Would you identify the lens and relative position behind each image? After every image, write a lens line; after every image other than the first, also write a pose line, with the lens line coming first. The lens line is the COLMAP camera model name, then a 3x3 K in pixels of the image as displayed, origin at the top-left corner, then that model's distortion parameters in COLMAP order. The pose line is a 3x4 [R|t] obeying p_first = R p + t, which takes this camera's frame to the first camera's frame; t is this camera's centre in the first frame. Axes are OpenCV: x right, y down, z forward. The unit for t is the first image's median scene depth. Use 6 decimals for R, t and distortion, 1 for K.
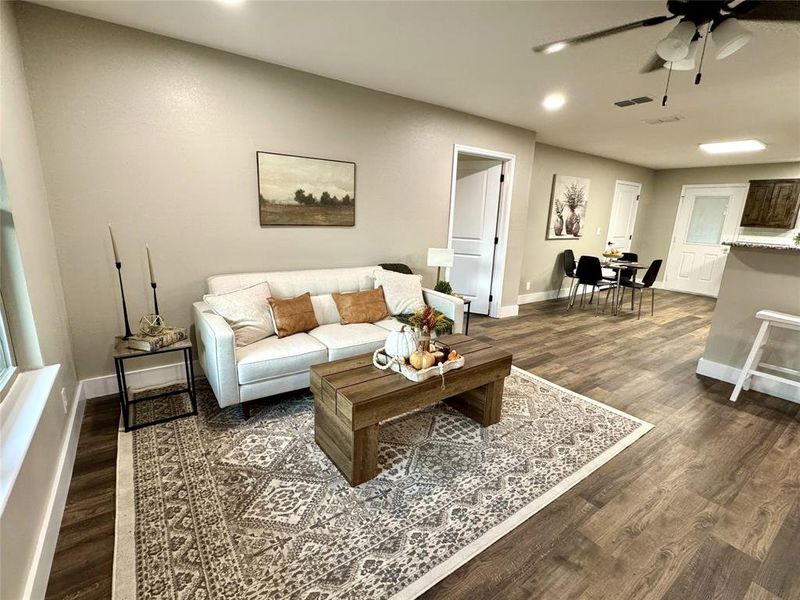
lens RADIAL K [[371.3, 0, 400.4], [0, 371.3, 302.3], [0, 0, 1]] dist [-0.000900, 0.000282]
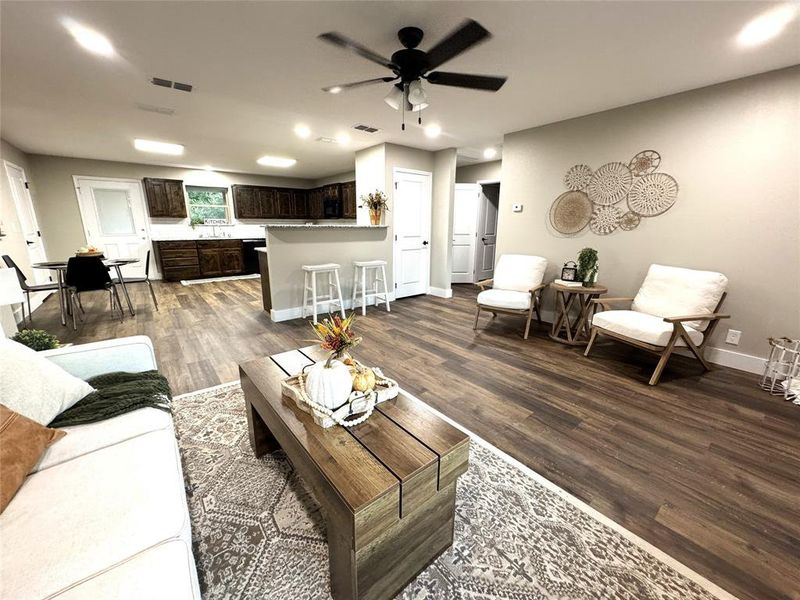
lens RADIAL K [[317.7, 0, 399.9], [0, 317.7, 300.4], [0, 0, 1]] dist [-0.002040, -0.000017]
pose [[-0.061818, -0.271276, 0.960514, -0.277213], [0.226455, 0.933445, 0.278205, -0.087890], [-0.972058, 0.234711, 0.003728, 0.431816]]
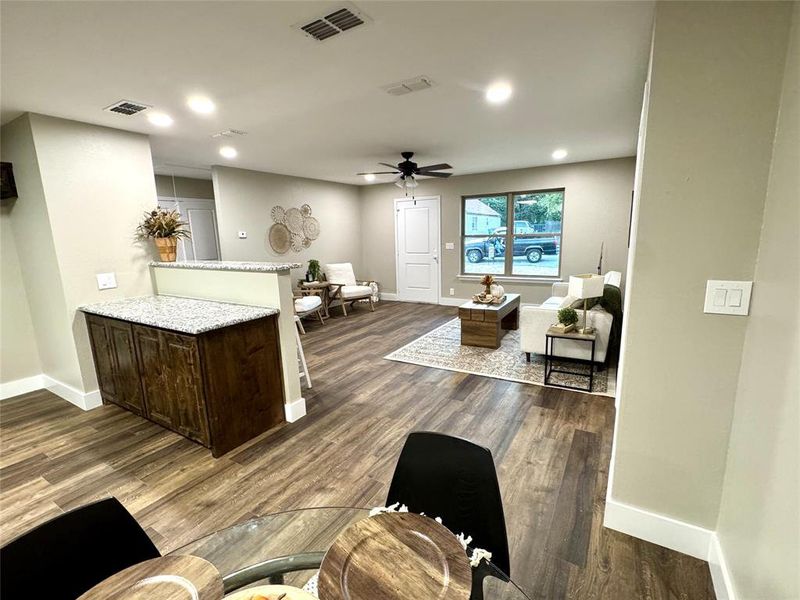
lens RADIAL K [[371.3, 0, 399.3], [0, 371.3, 303.7], [0, 0, 1]] dist [-0.000900, 0.000282]
pose [[-0.917075, 0.063720, -0.393591, 0.754252], [-0.100984, 0.917842, 0.383886, -0.329734], [0.385715, 0.391799, -0.835295, 1.396913]]
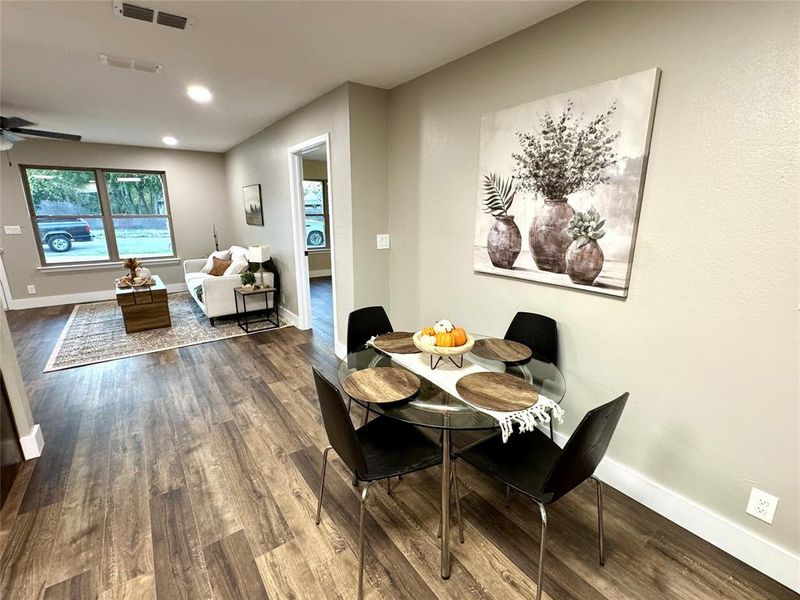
lens RADIAL K [[371.3, 0, 400.0], [0, 371.3, 301.0], [0, 0, 1]] dist [-0.000900, 0.000282]
pose [[0.003874, 0.201877, -0.979403, 1.149279], [-0.238672, 0.951292, 0.195139, -0.278494], [0.971093, 0.233000, 0.051868, 1.252019]]
